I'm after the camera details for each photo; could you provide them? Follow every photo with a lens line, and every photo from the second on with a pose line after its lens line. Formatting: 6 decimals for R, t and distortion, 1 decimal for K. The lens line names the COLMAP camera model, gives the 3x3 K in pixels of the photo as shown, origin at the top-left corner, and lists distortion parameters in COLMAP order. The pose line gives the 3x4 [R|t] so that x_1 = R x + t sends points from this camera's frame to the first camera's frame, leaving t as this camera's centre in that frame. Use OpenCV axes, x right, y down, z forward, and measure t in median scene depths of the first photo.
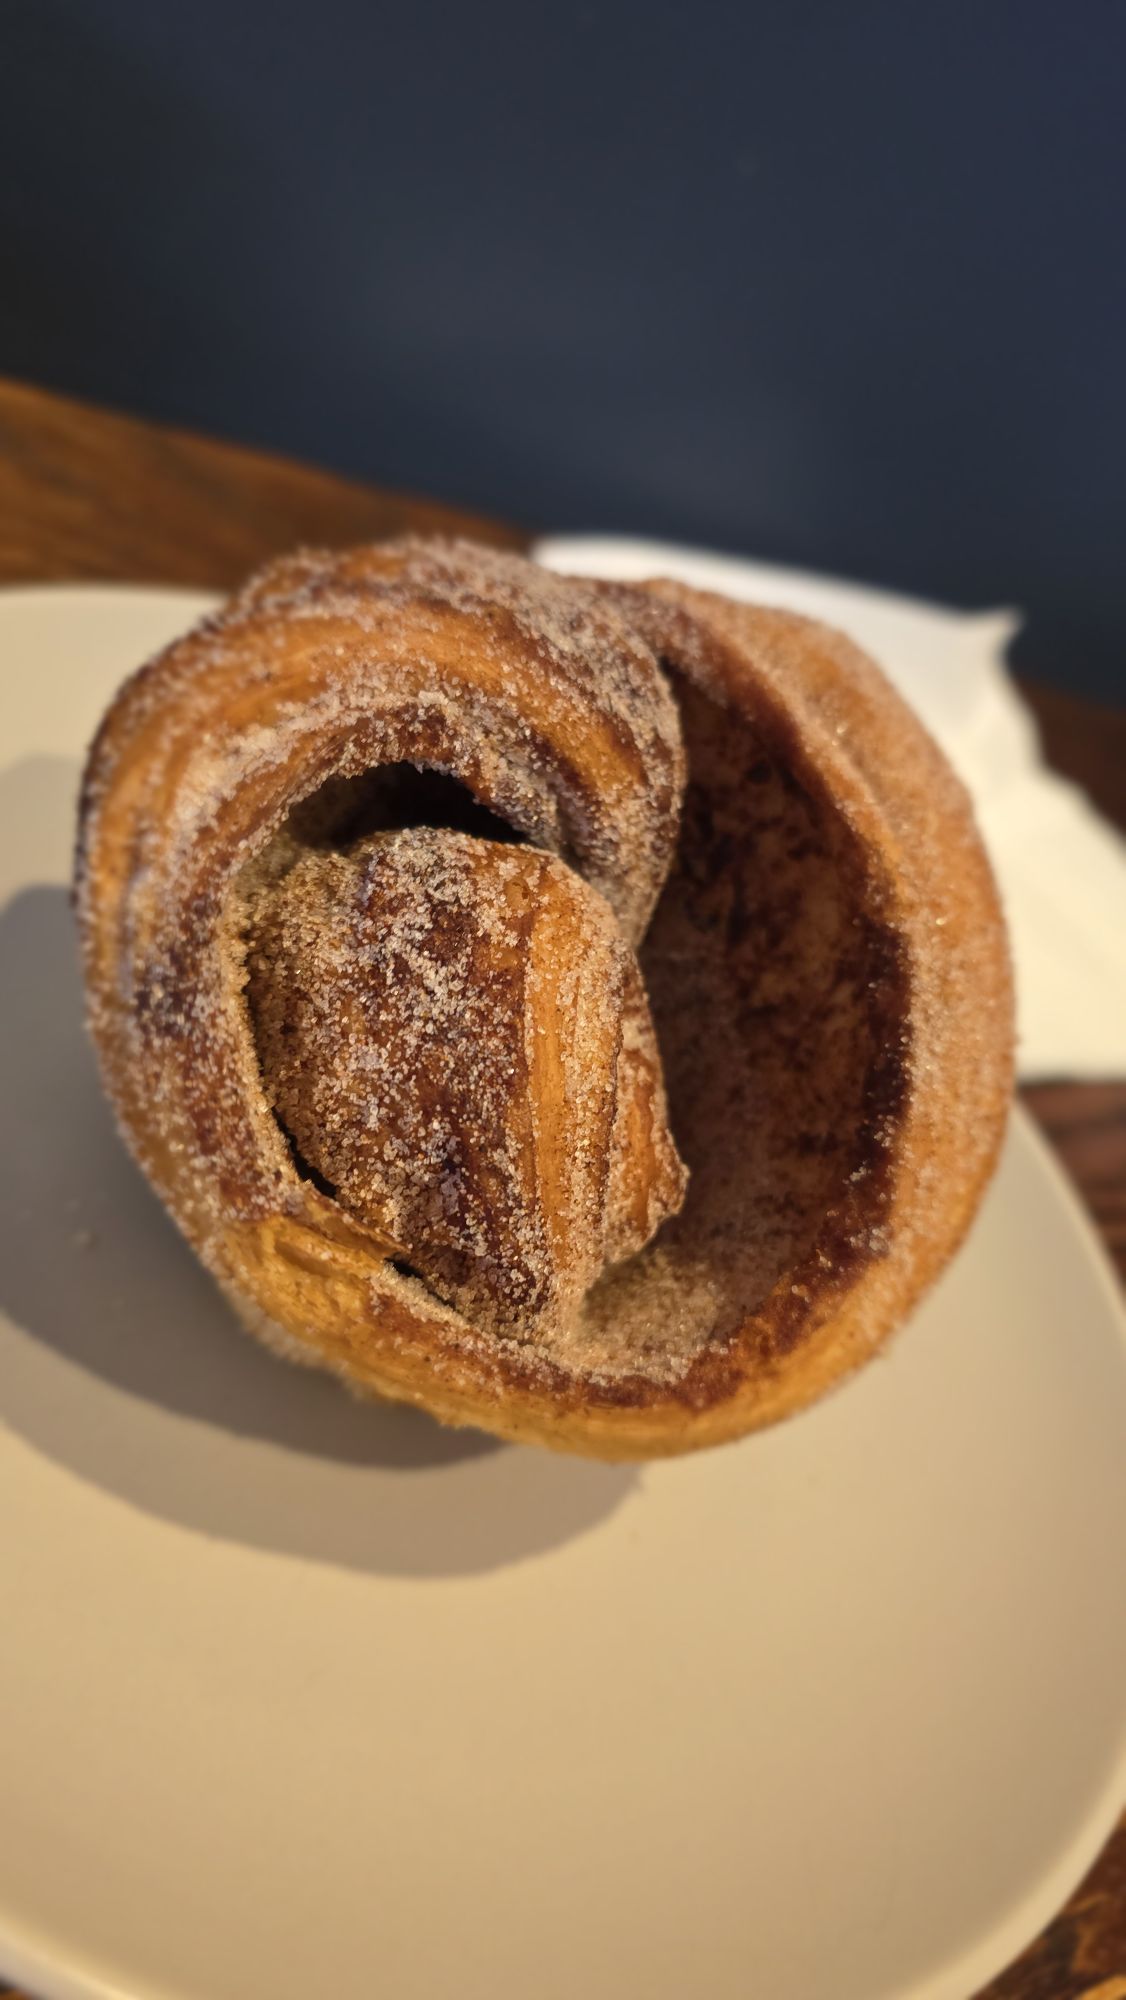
lens RADIAL K [[1588.3, 0, 563.9], [0, 1588.3, 1009.9], [0, 0, 1]] dist [-0.134542, -0.010012]
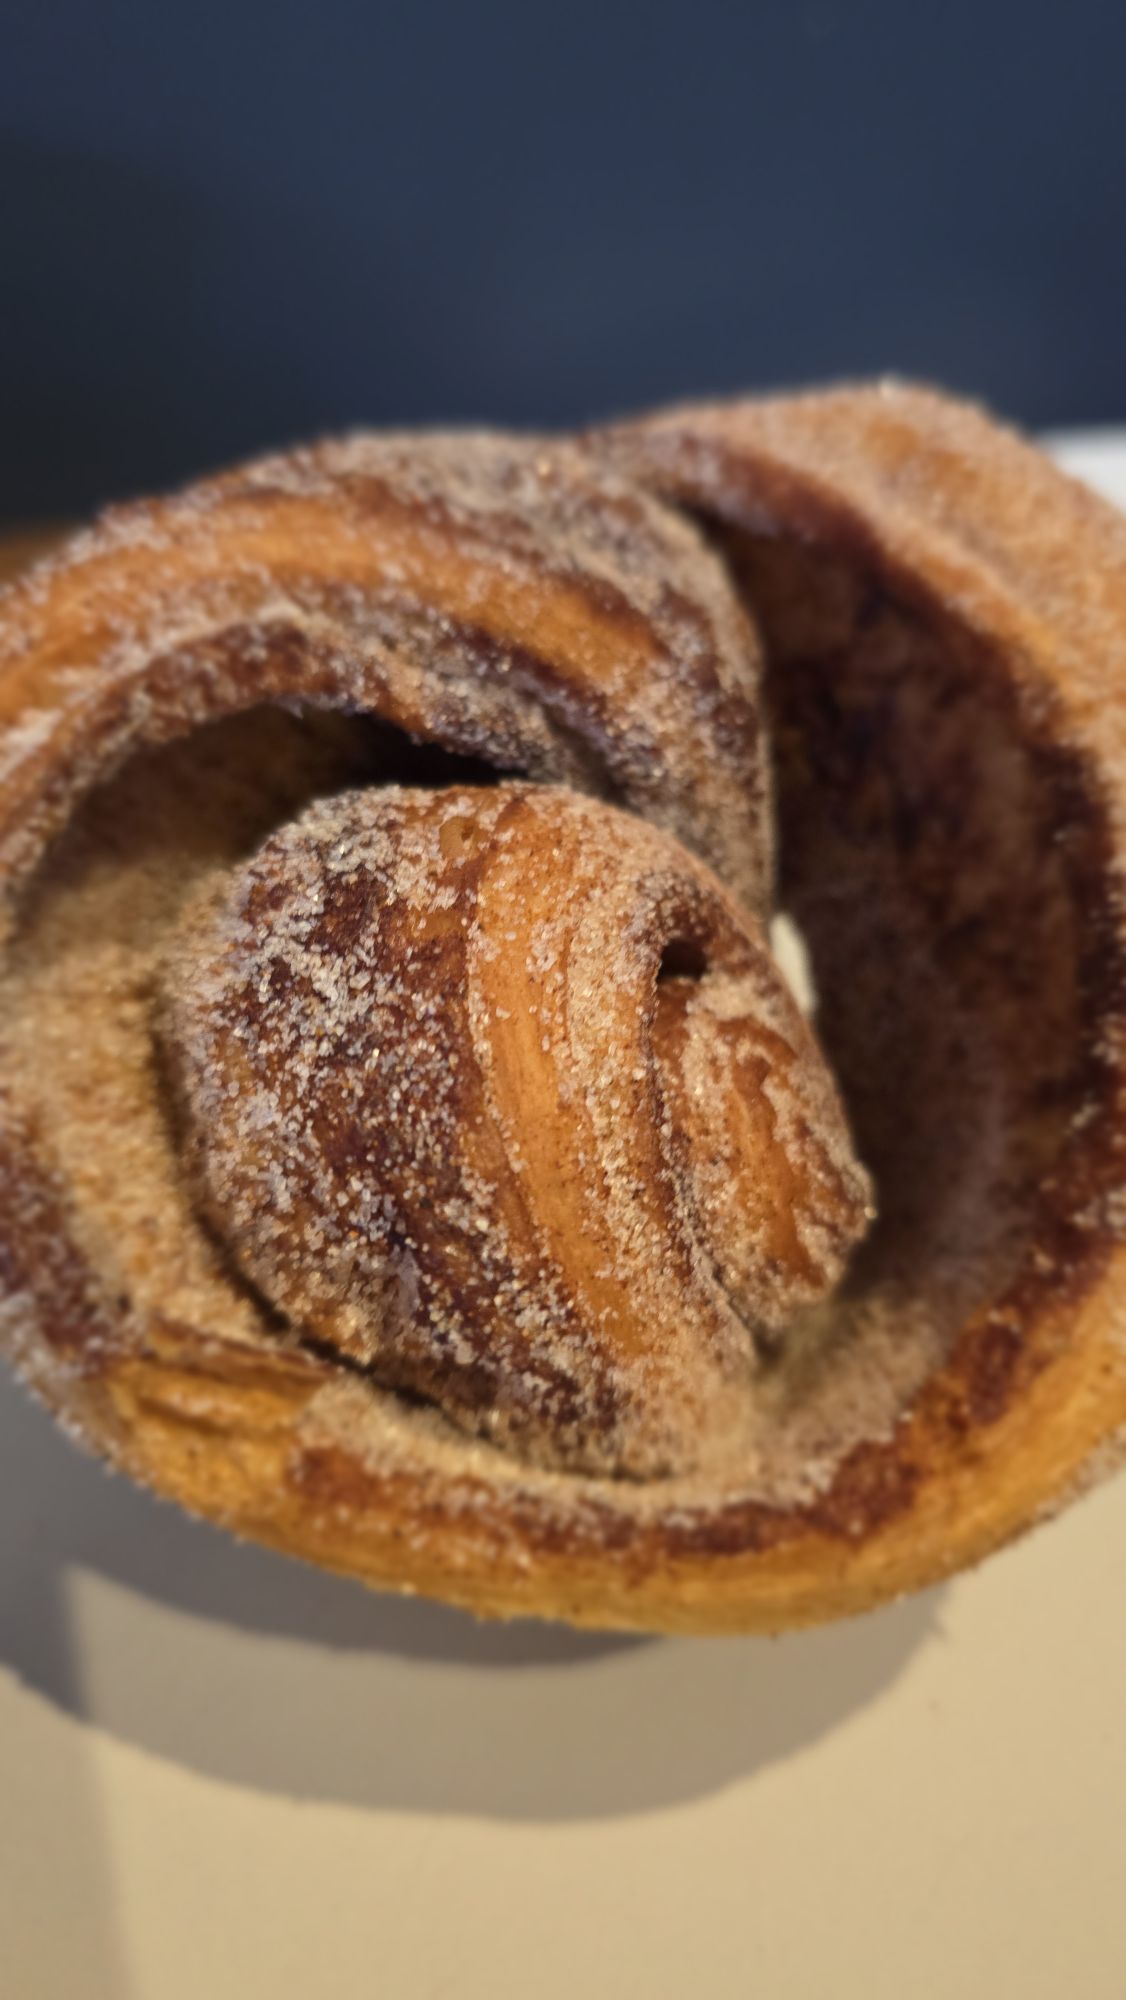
lens RADIAL K [[1588.3, 0, 561.5], [0, 1588.3, 988.2], [0, 0, 1]] dist [-0.134542, -0.010012]
pose [[0.921128, -0.257049, -0.292318, 0.206110], [0.233134, 0.965676, -0.114532, 0.084355], [0.311725, 0.037349, 0.949438, 0.360590]]
